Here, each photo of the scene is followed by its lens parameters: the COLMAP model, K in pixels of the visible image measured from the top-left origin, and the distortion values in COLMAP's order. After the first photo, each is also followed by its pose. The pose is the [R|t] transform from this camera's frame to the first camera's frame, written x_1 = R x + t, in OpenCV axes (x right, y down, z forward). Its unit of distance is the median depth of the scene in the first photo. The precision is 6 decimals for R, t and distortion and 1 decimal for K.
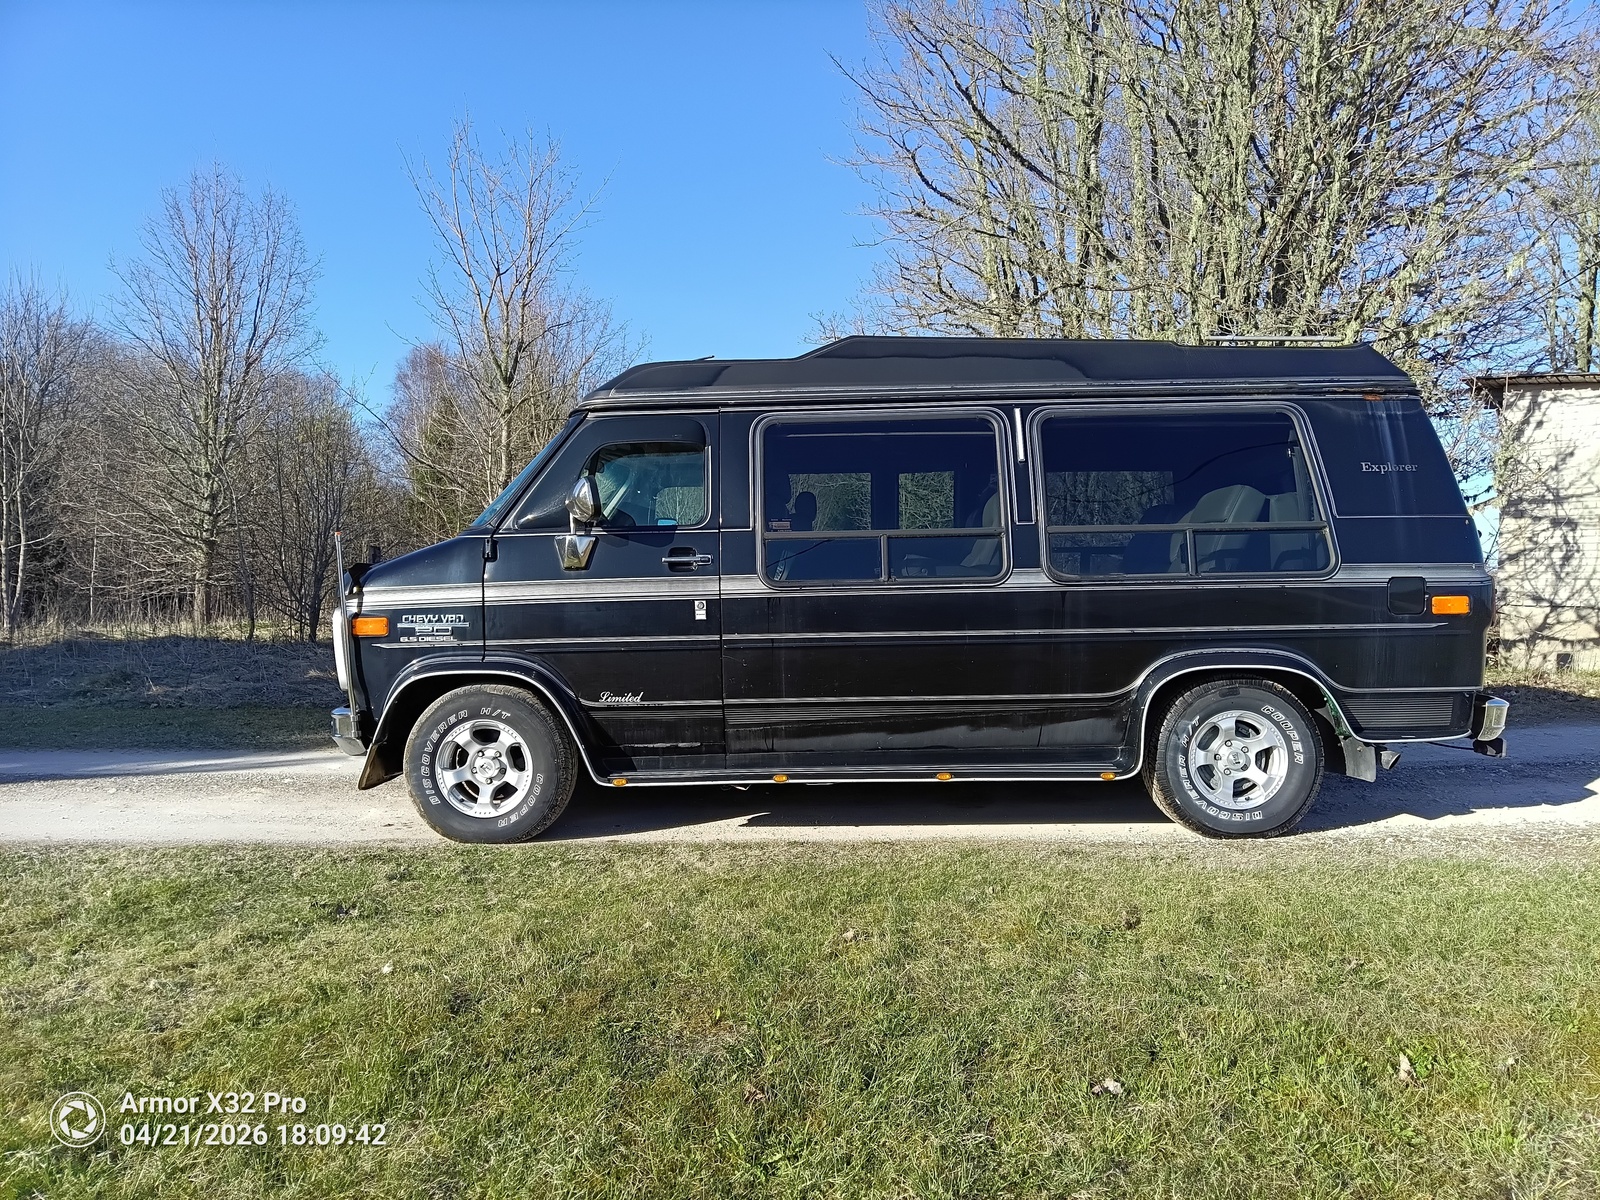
lens RADIAL K [[1032.4, 0, 800.0], [0, 1032.4, 600.0], [0, 0, 1]] dist [0.002510, 0.000475]
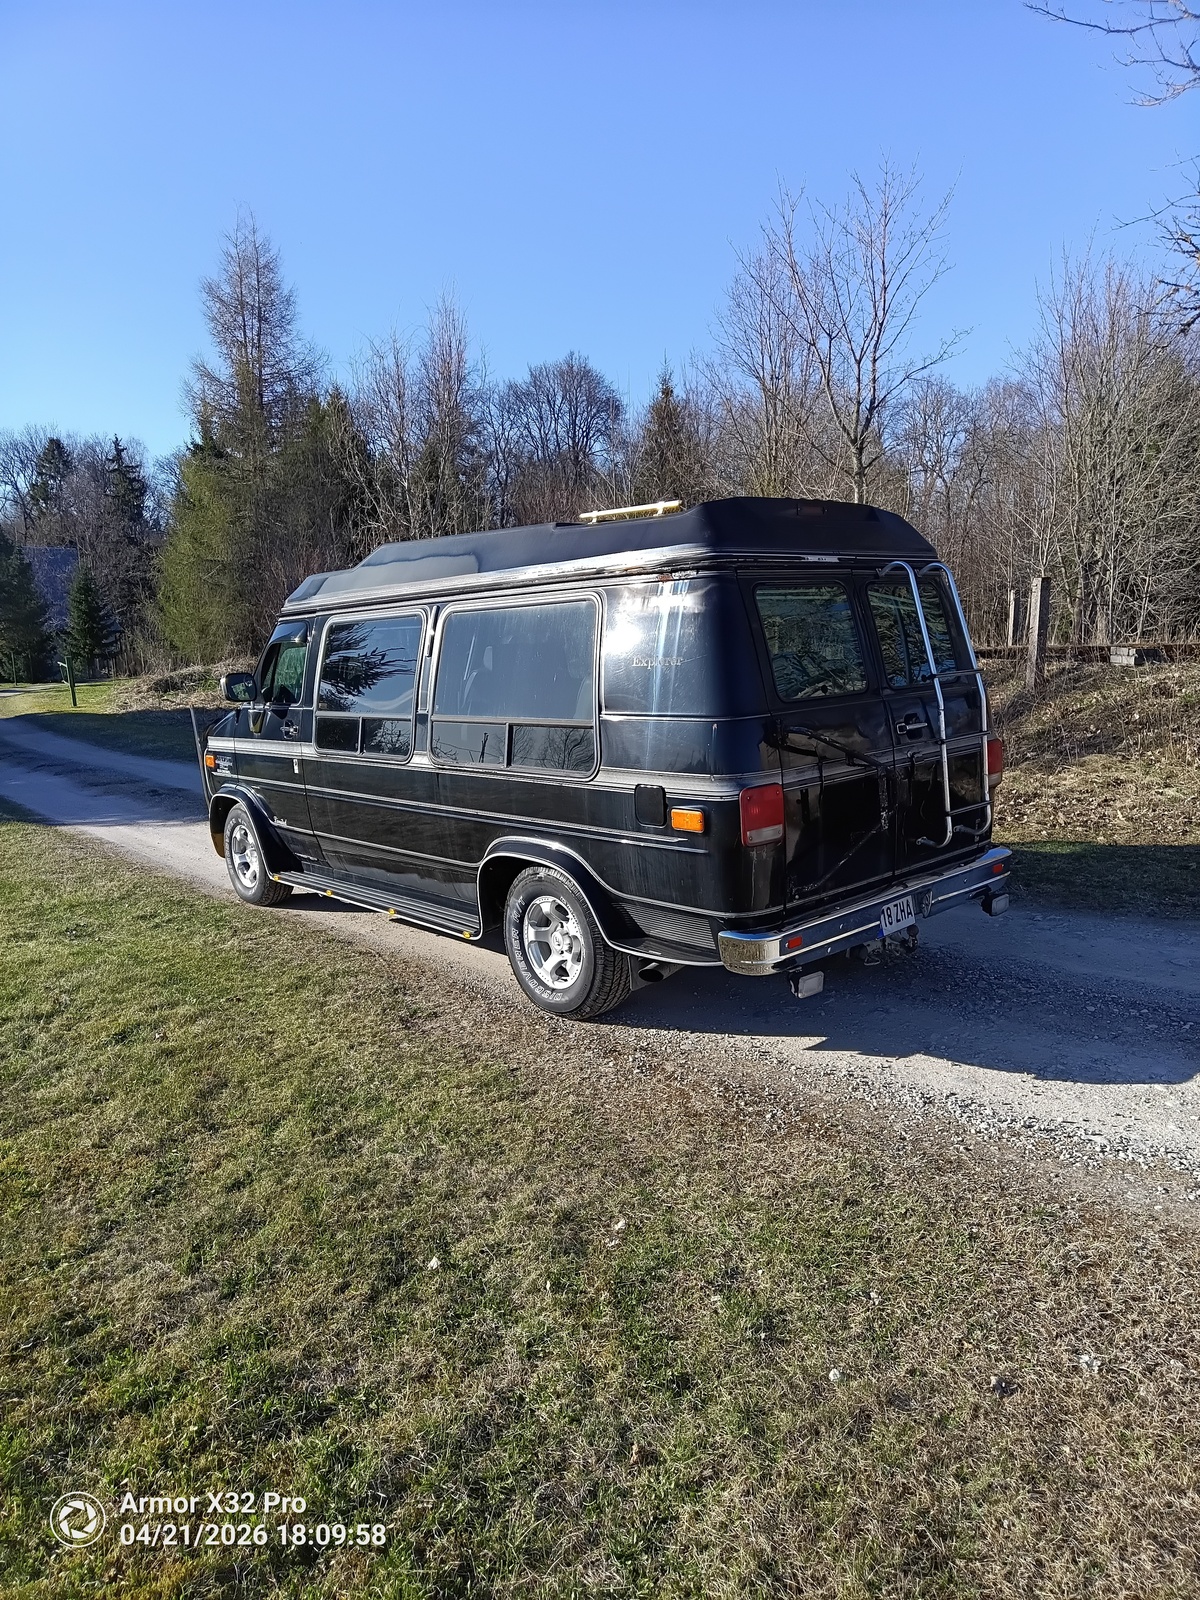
lens RADIAL K [[1057.7, 0, 600.0], [0, 1057.7, 800.0], [0, 0, 1]] dist [0.009878, 0.002473]
pose [[0.692092, 0.091423, -0.715996, 1.217504], [0.031084, 0.987251, 0.156105, -0.156289], [0.721140, -0.130295, 0.680427, 0.315202]]
